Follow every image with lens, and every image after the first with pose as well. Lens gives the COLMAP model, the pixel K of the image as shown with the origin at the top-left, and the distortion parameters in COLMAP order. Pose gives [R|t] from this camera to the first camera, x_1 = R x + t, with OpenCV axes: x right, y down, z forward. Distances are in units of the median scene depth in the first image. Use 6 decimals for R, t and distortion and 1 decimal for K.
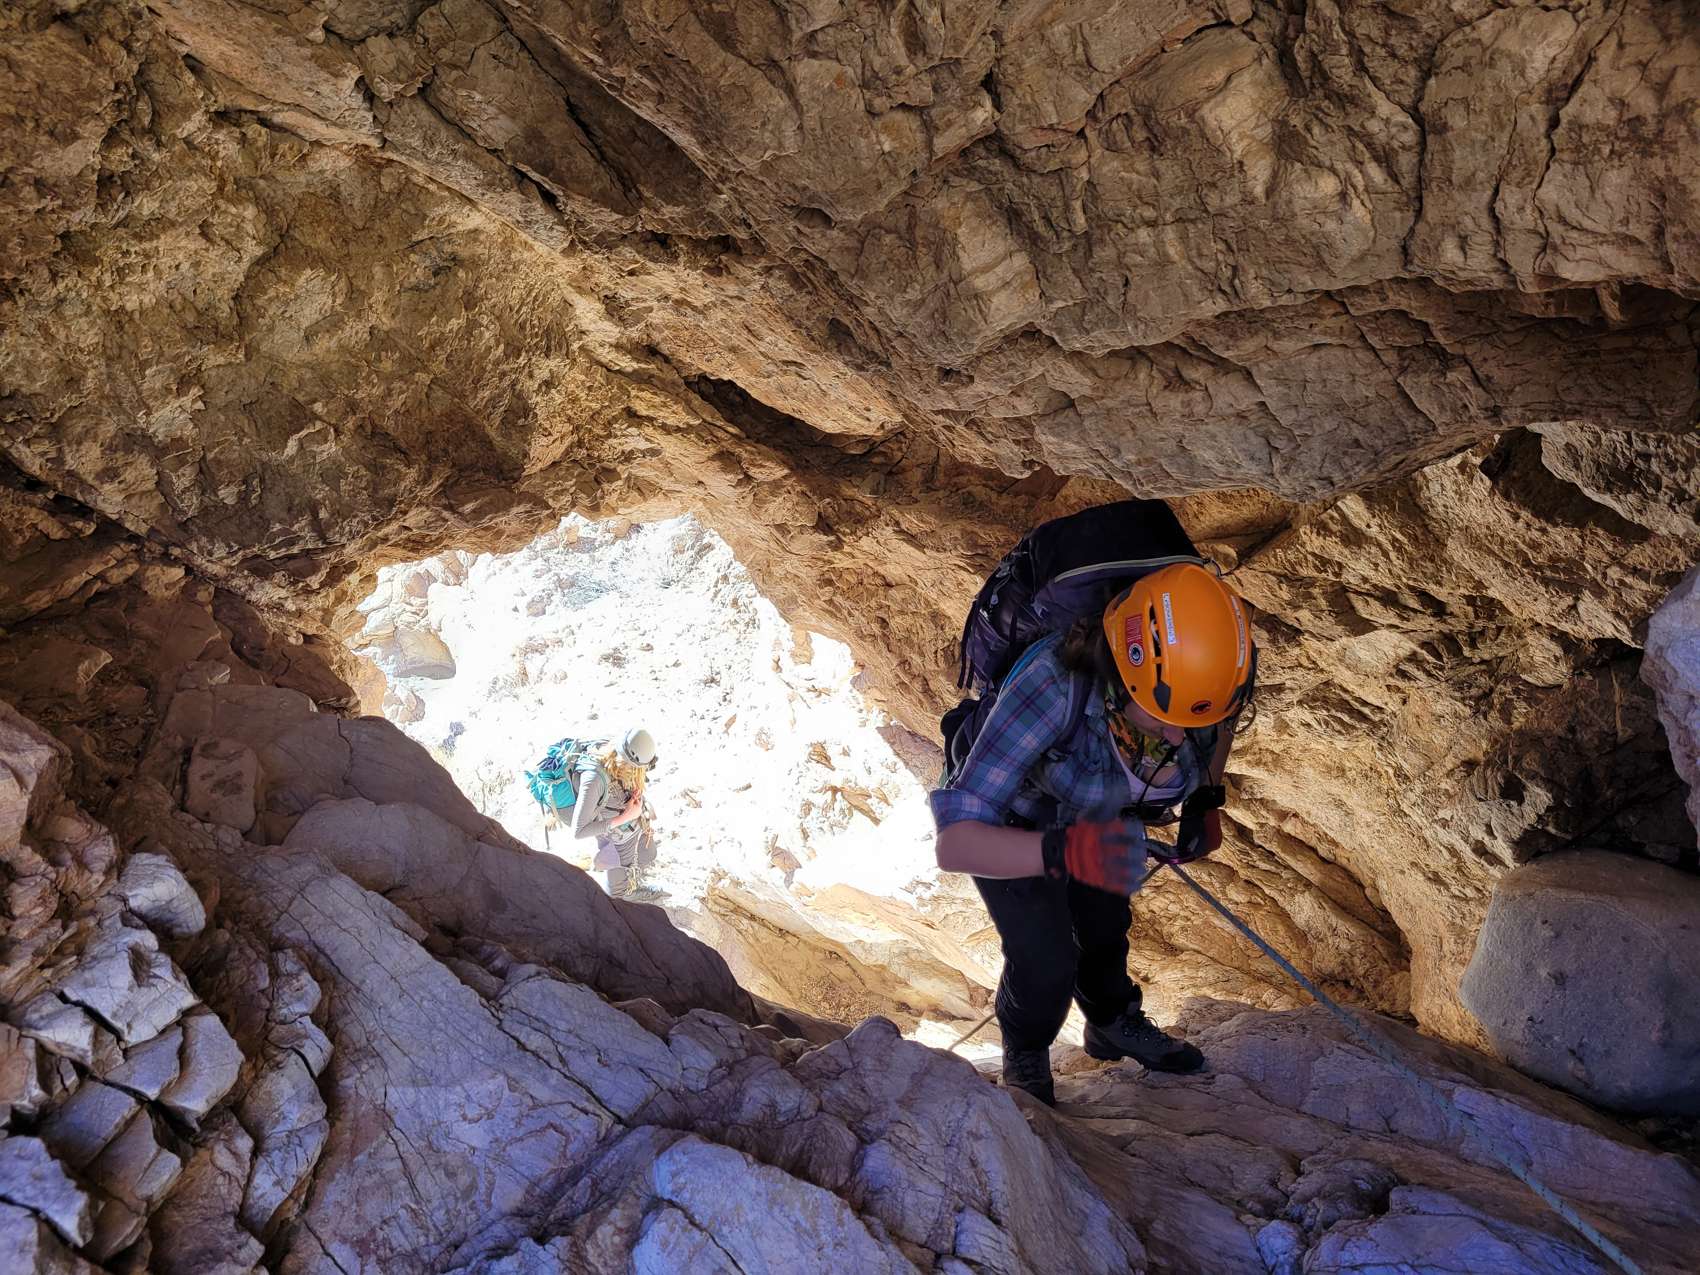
lens RADIAL K [[1326.9, 0, 868.2], [0, 1326.9, 615.7], [0, 0, 1]] dist [0.061237, -0.048720]
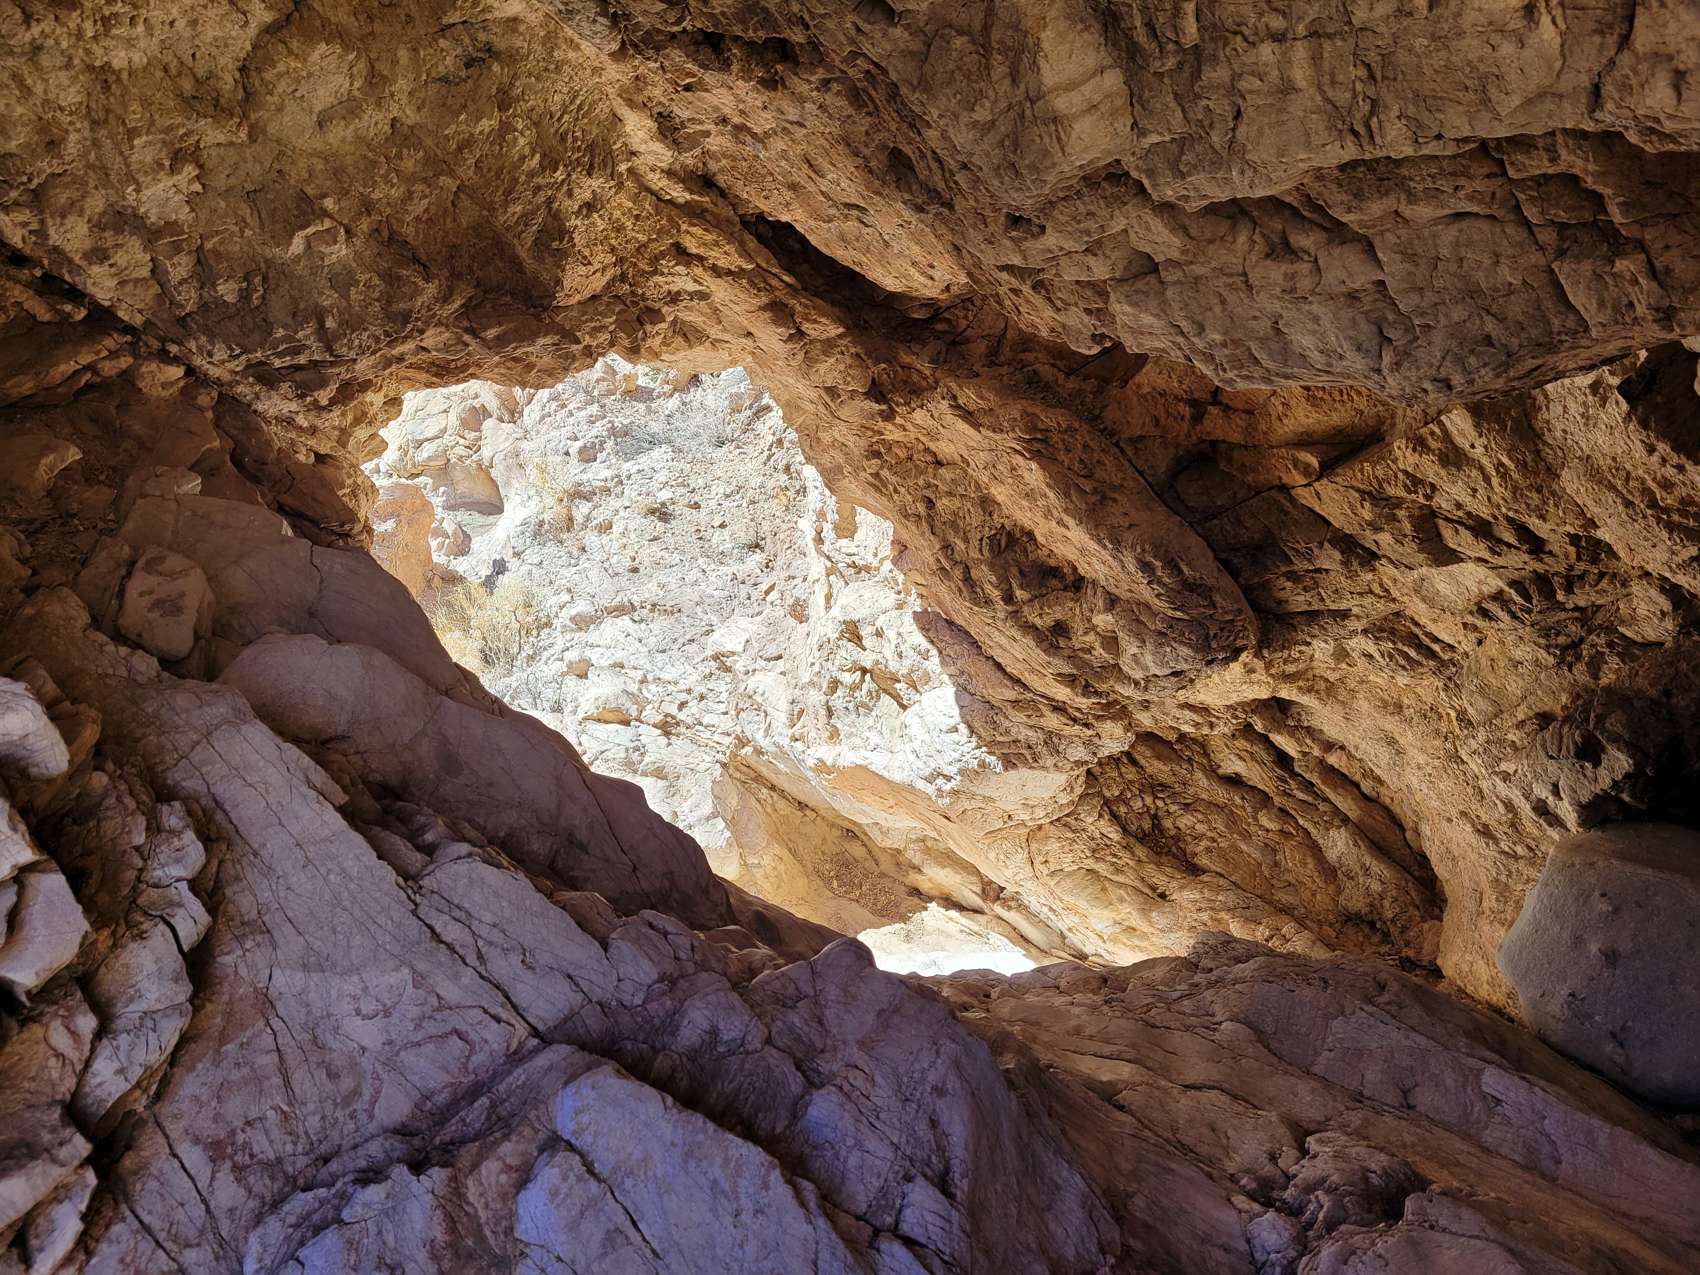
lens RADIAL K [[1321.9, 0, 862.0], [0, 1321.9, 620.7], [0, 0, 1]] dist [0.060131, -0.049665]
pose [[0.993871, 0.102524, -0.041342, 0.015112], [-0.098097, 0.990365, 0.097746, 0.001284], [0.050965, -0.093091, 0.994352, 0.071857]]
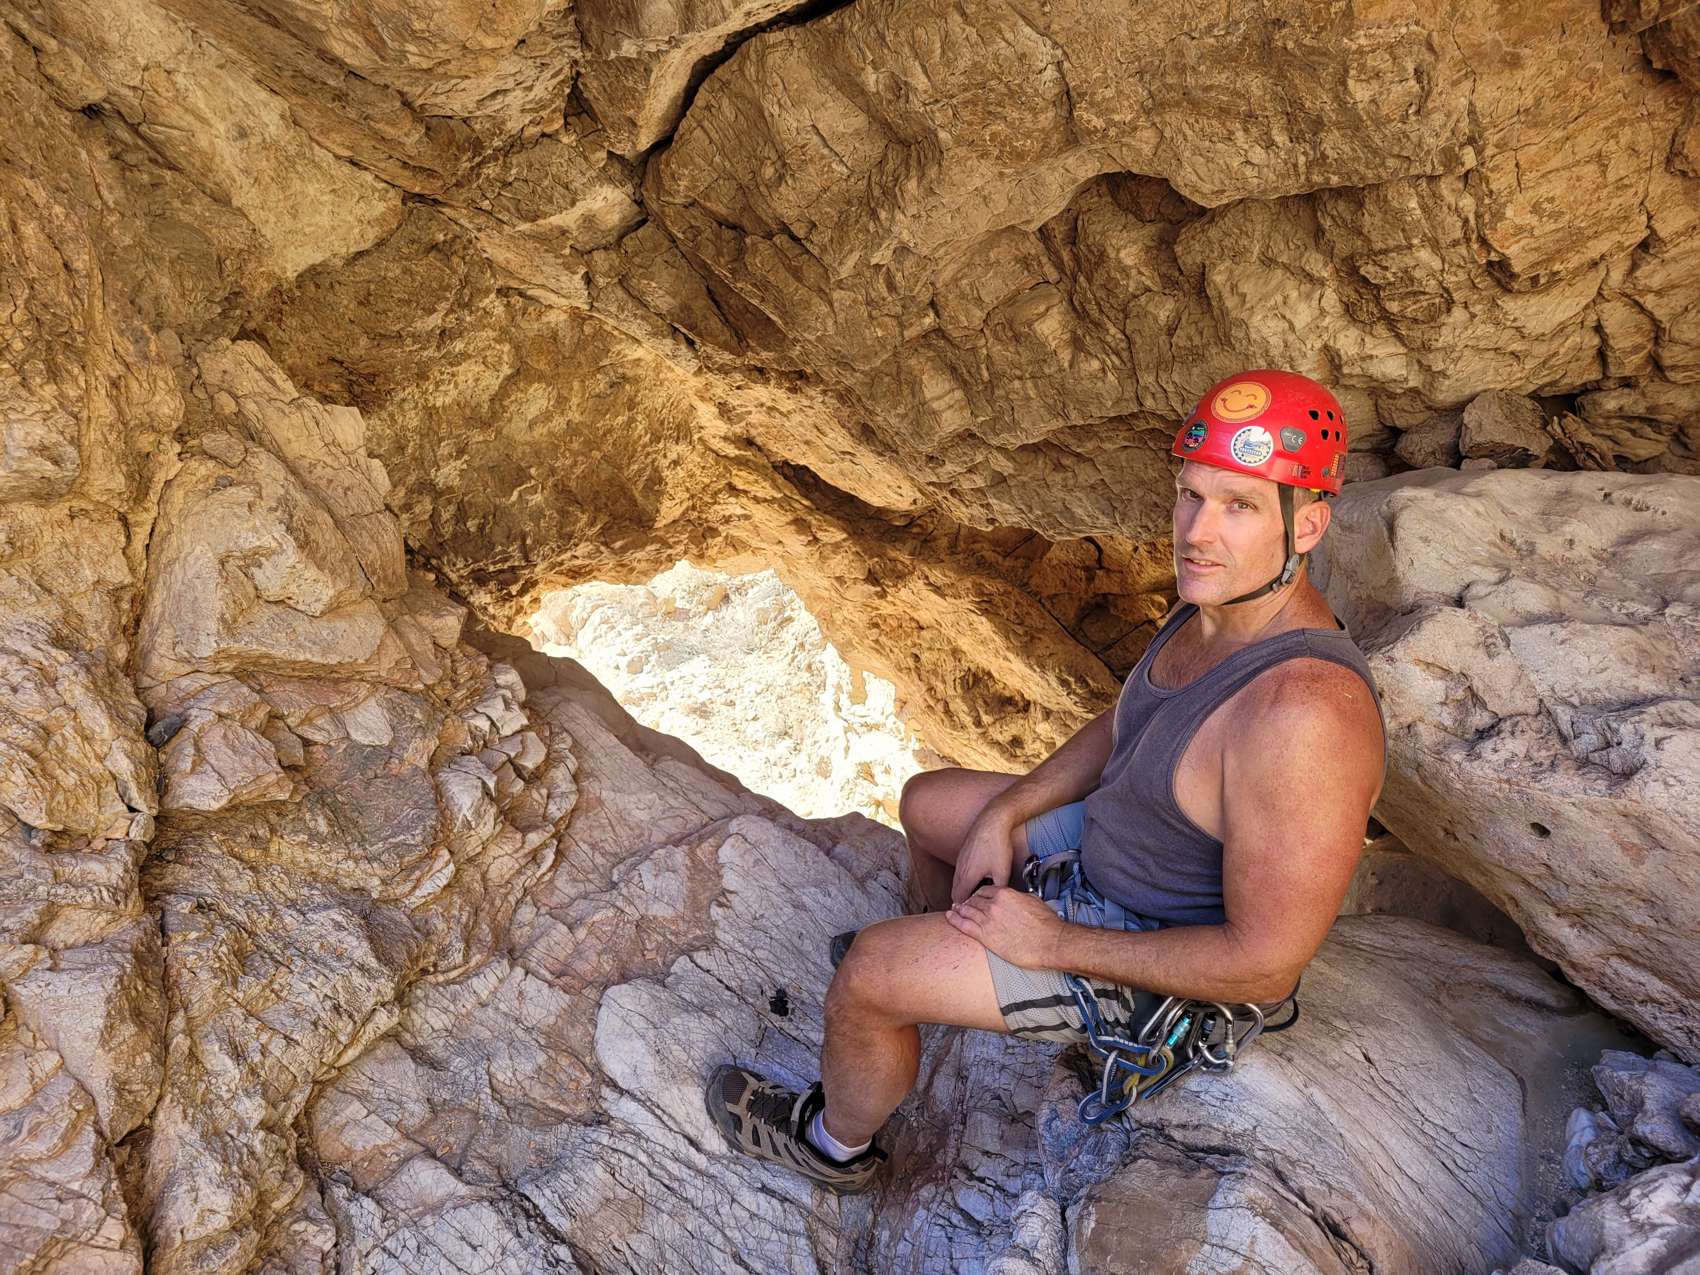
lens RADIAL K [[1376.7, 0, 833.2], [0, 1376.7, 607.0], [0, 0, 1]] dist [0.042968, -0.013853]
pose [[0.994764, 0.042198, -0.093083, 0.071931], [-0.050026, 0.995257, -0.083433, 0.096555], [0.089121, 0.087653, 0.992156, -0.441931]]
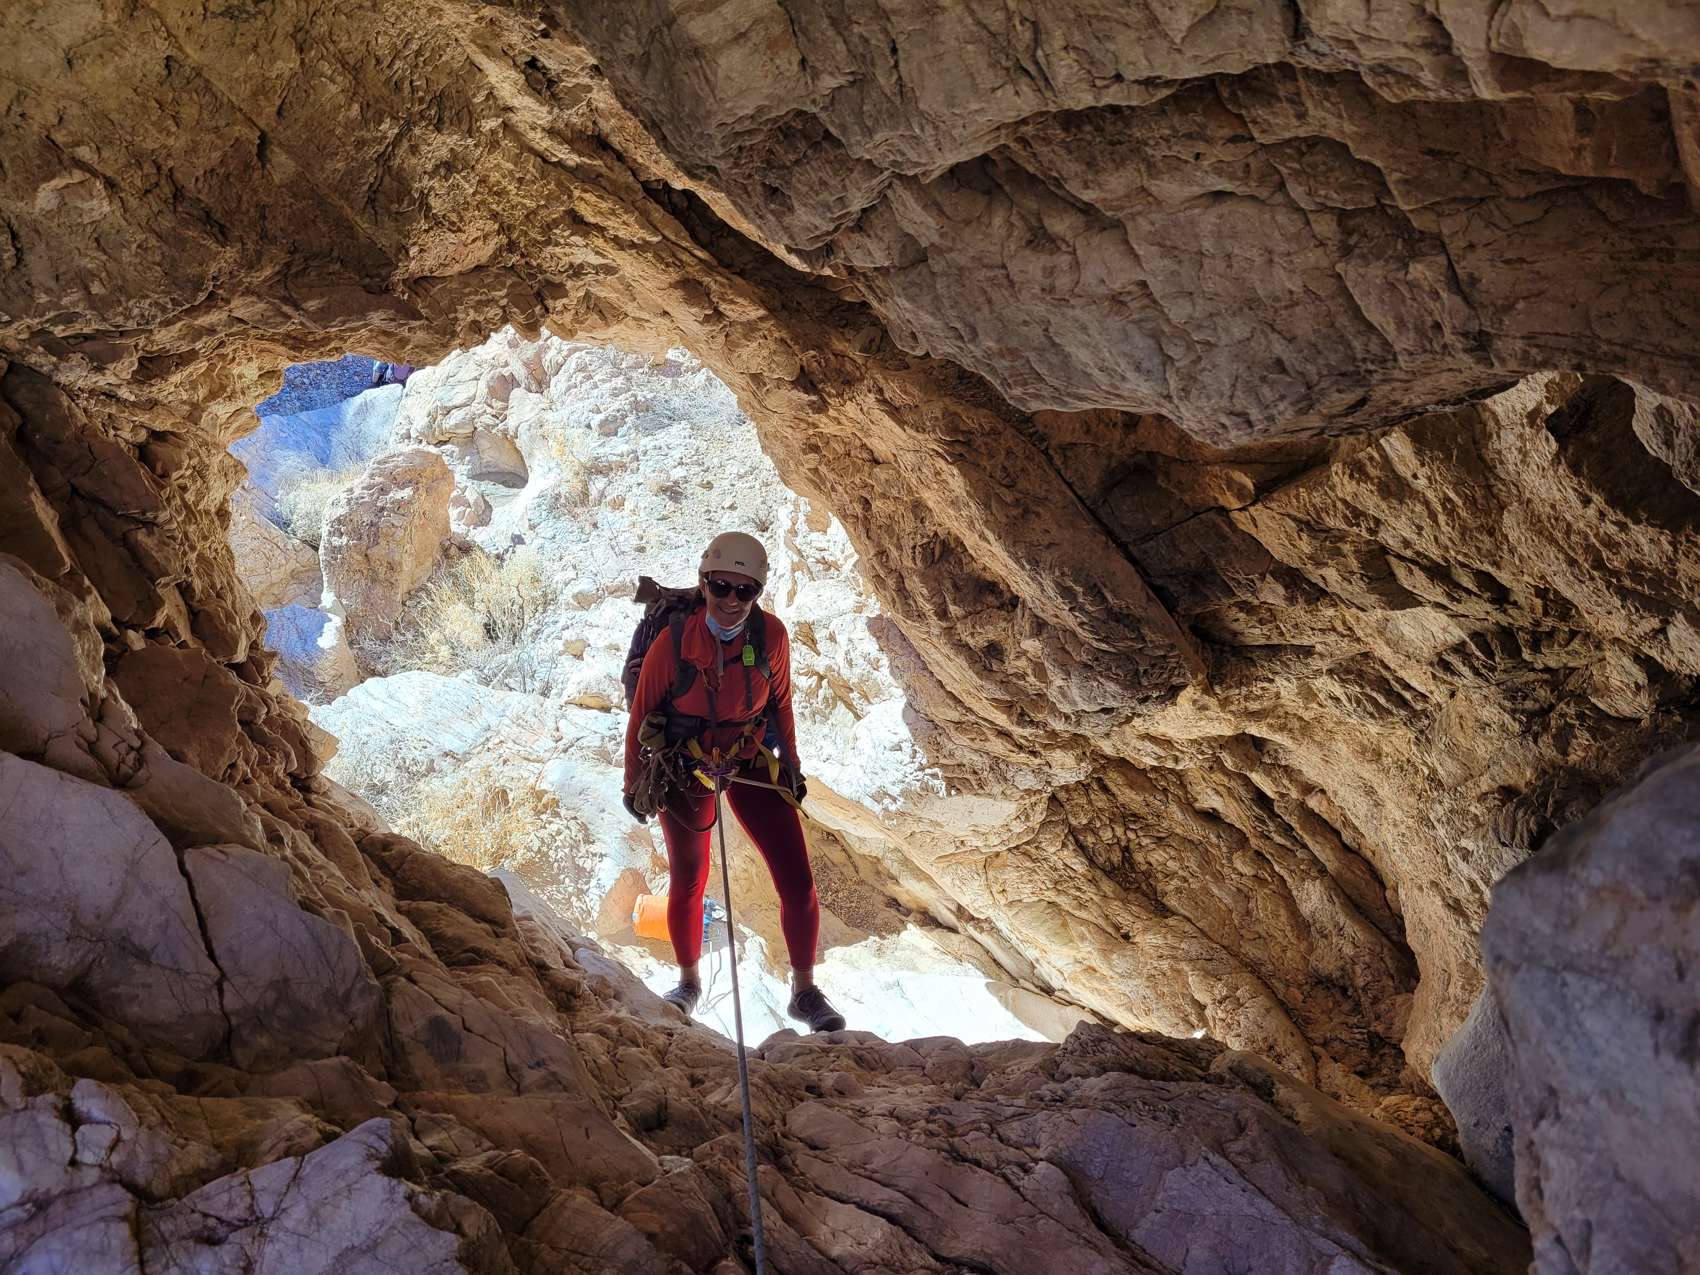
lens RADIAL K [[1309.2, 0, 857.3], [0, 1309.2, 613.7], [0, 0, 1]] dist [0.064044, -0.048357]
pose [[0.983230, 0.147676, -0.107010, 0.145812], [-0.134601, 0.983539, 0.120559, -0.035896], [0.123052, -0.104134, 0.986922, 0.202352]]
